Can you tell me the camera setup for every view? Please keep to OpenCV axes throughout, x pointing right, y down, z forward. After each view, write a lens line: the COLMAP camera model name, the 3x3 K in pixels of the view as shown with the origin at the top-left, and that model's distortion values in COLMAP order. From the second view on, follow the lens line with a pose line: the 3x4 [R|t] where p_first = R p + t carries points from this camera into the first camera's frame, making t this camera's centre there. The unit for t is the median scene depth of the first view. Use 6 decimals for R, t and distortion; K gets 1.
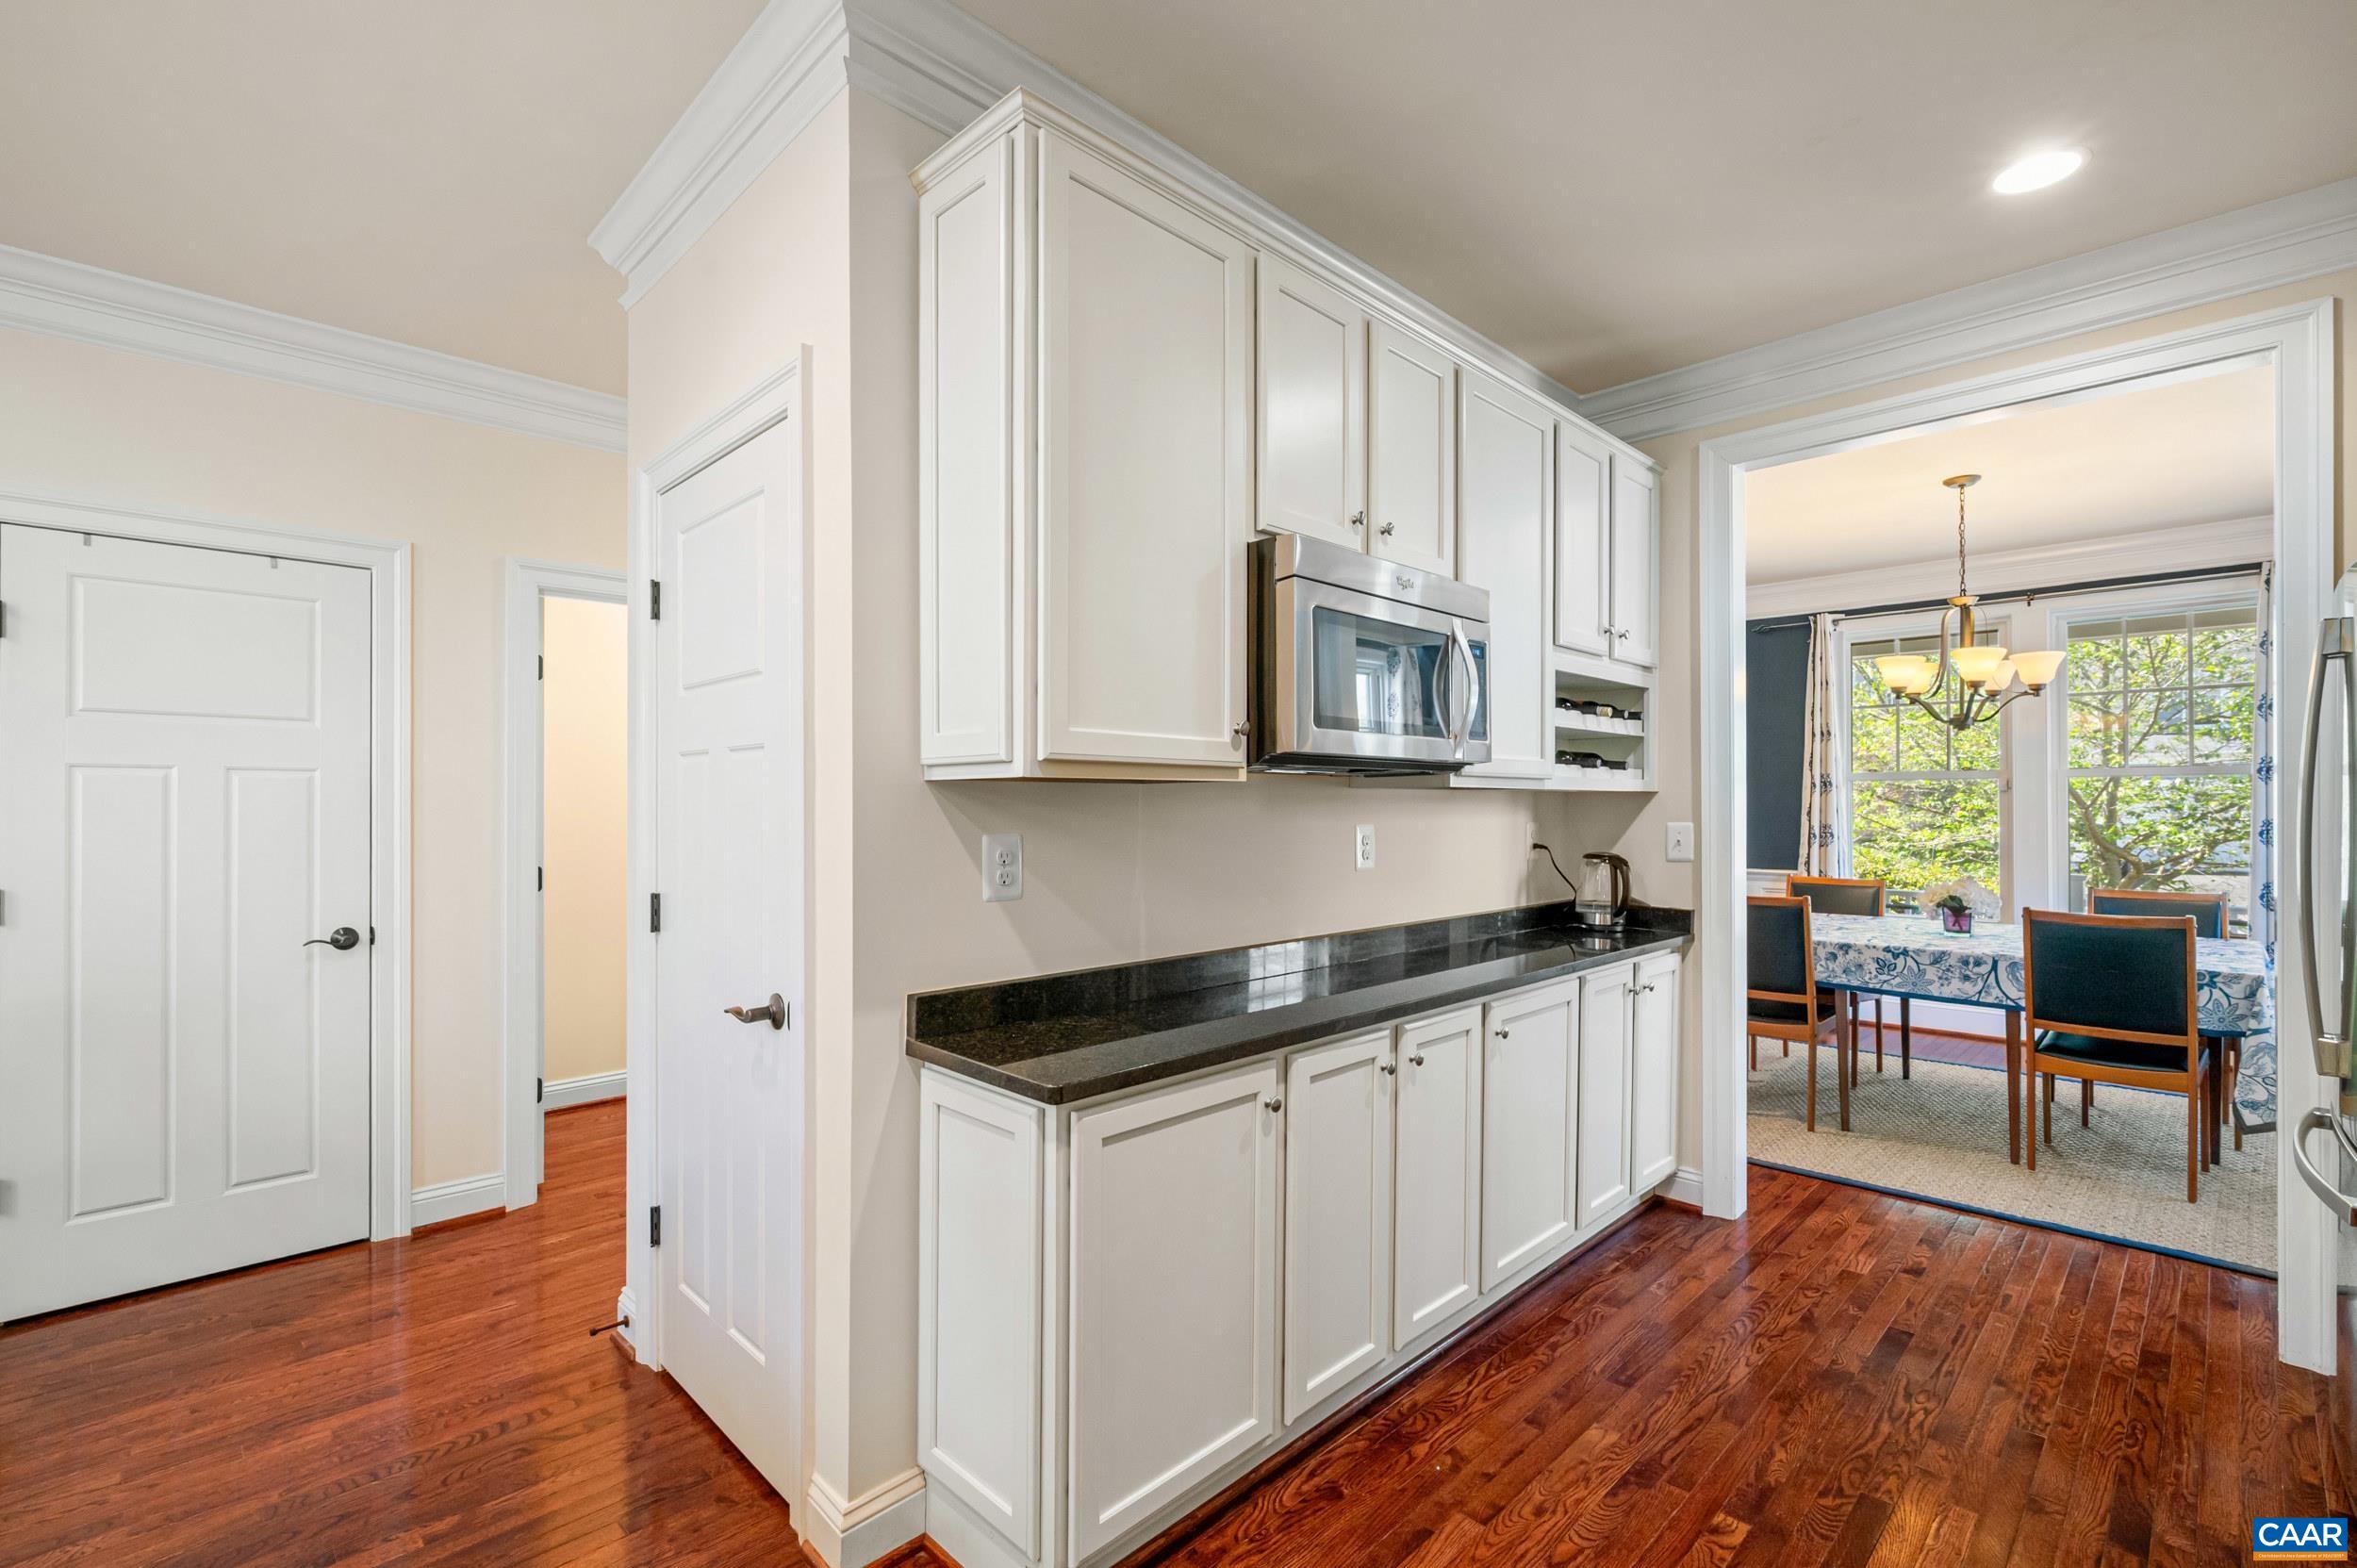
lens RADIAL K [[1049.4, 0, 1183.0], [0, 1049.4, 800.2], [0, 0, 1]] dist [0.000602, -0.000071]
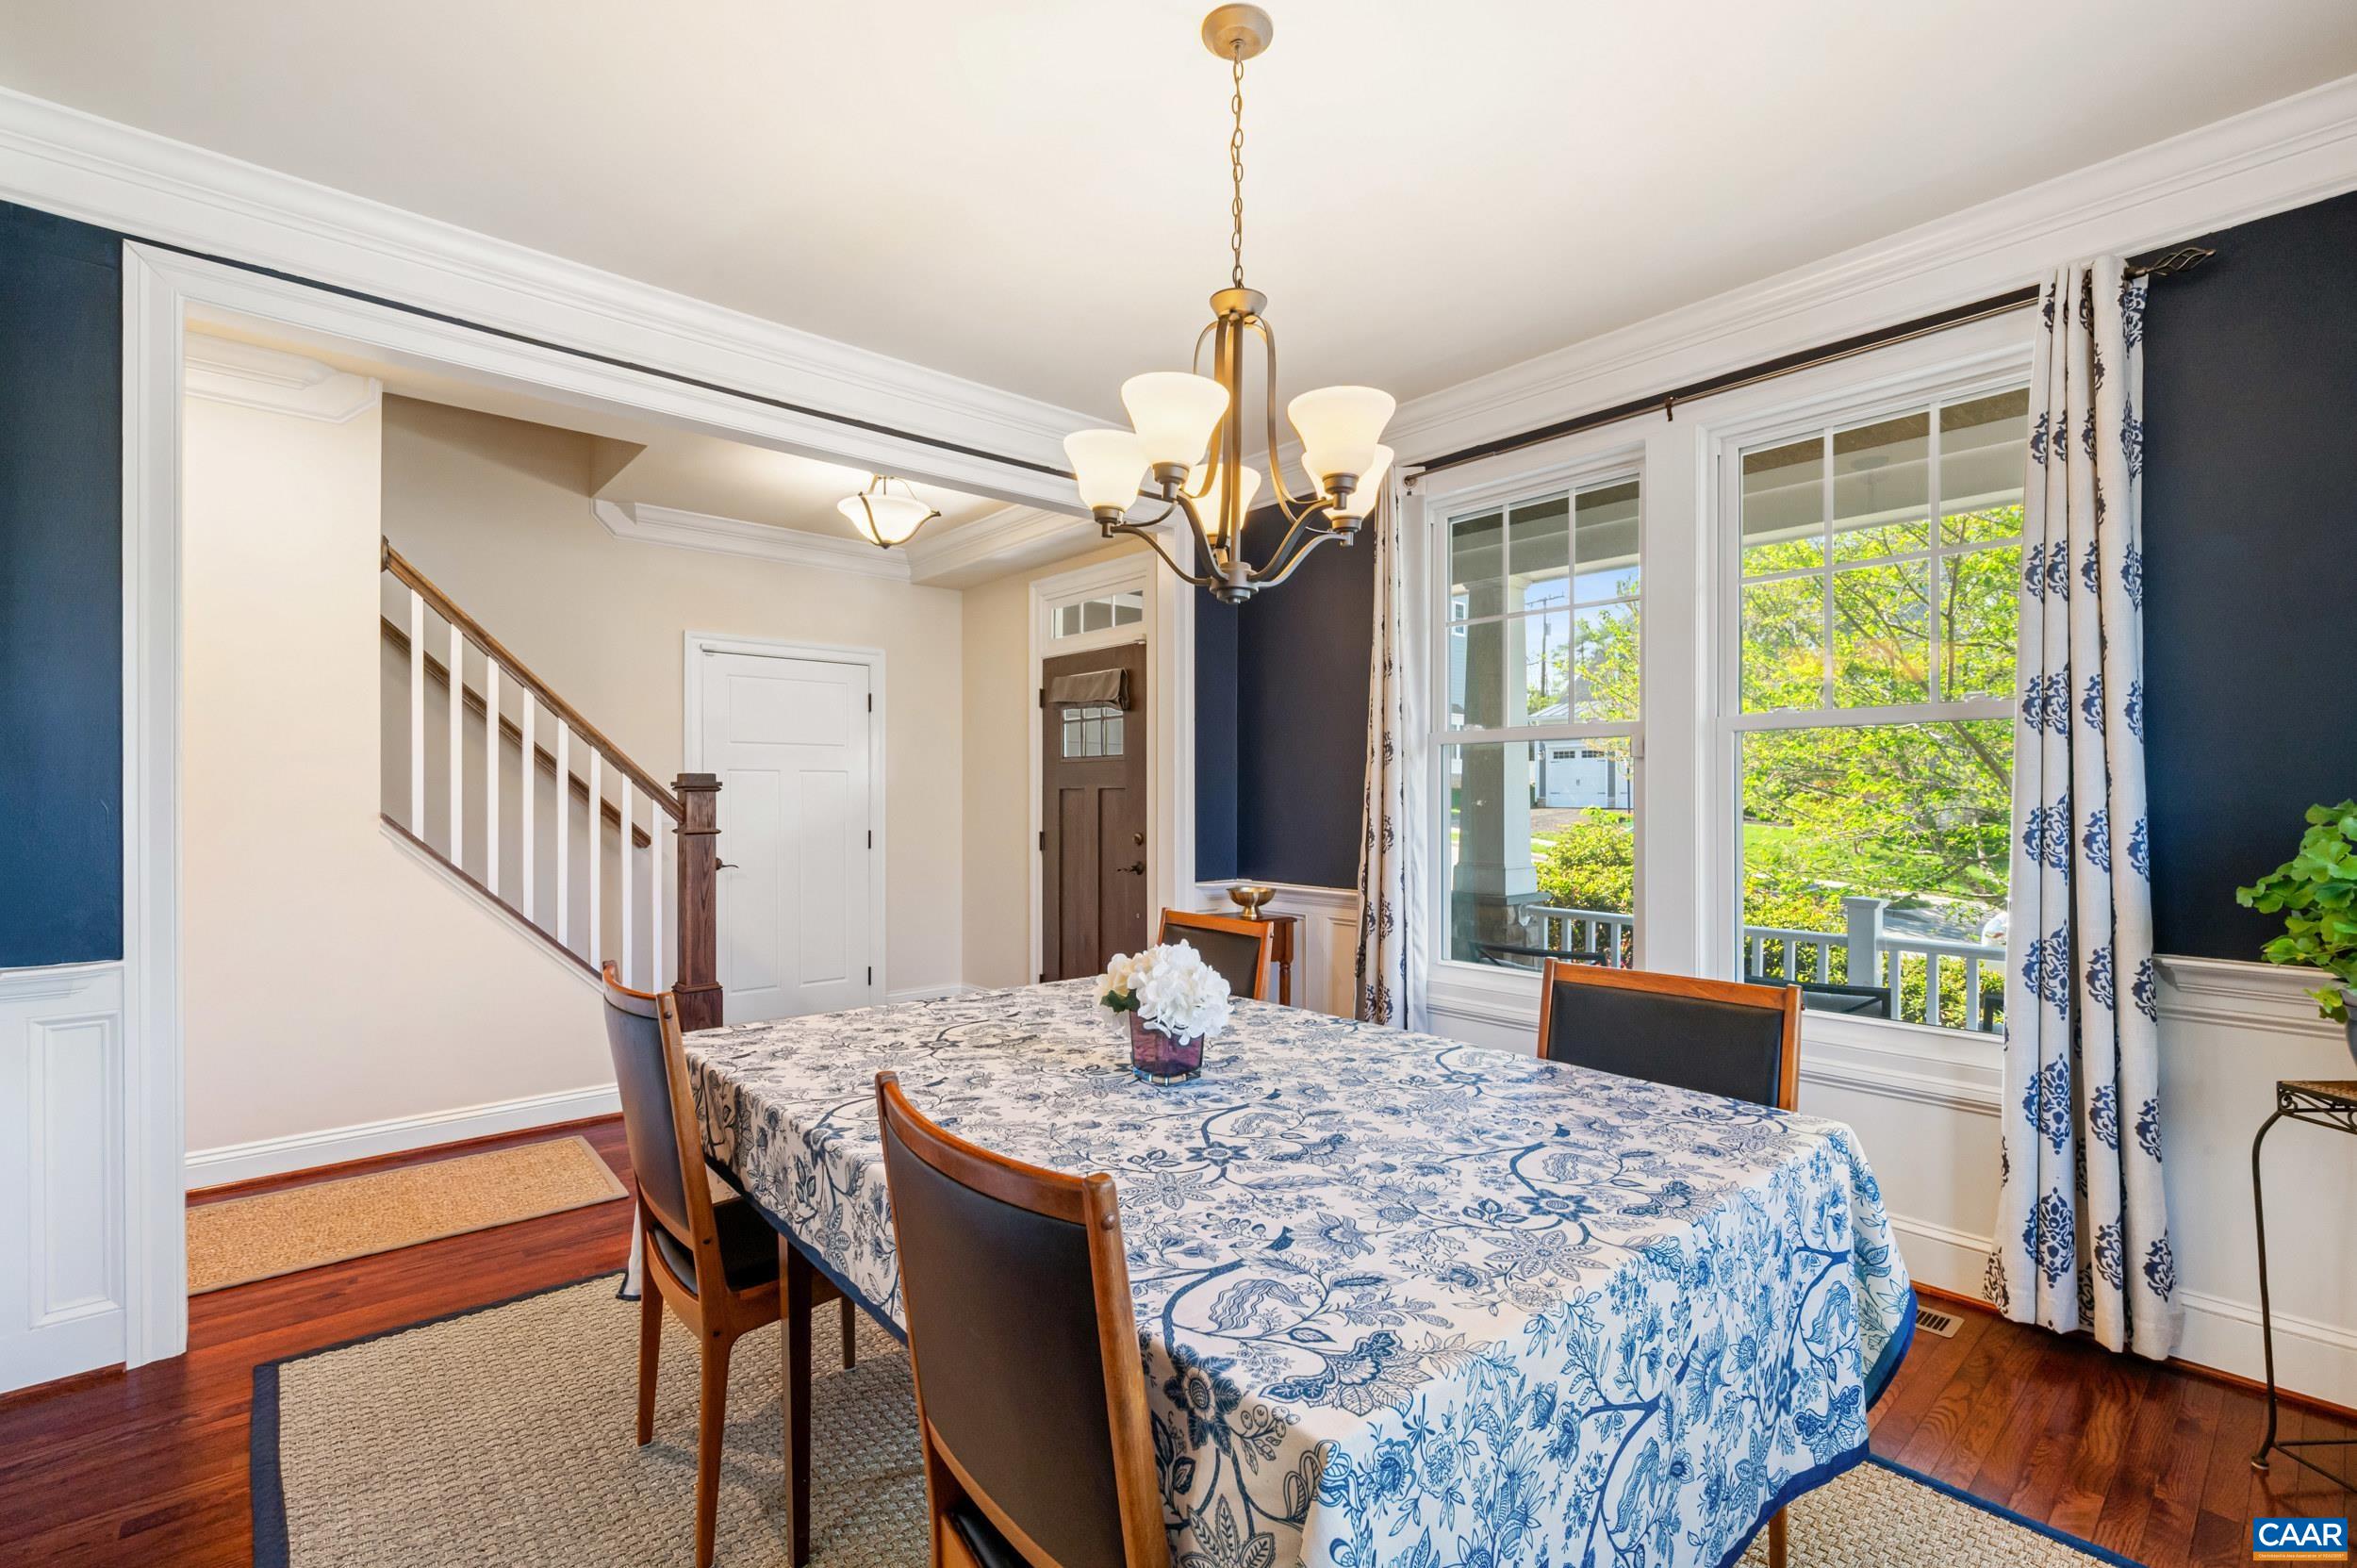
lens RADIAL K [[1049.4, 0, 1176.1], [0, 1049.4, 781.8], [0, 0, 1]] dist [0.000602, -0.000071]
pose [[0.998245, -0.002914, -0.059156, 0.575600], [0.002418, 0.999961, -0.008463, 0.008363], [0.059178, 0.008306, 0.998213, 0.429840]]
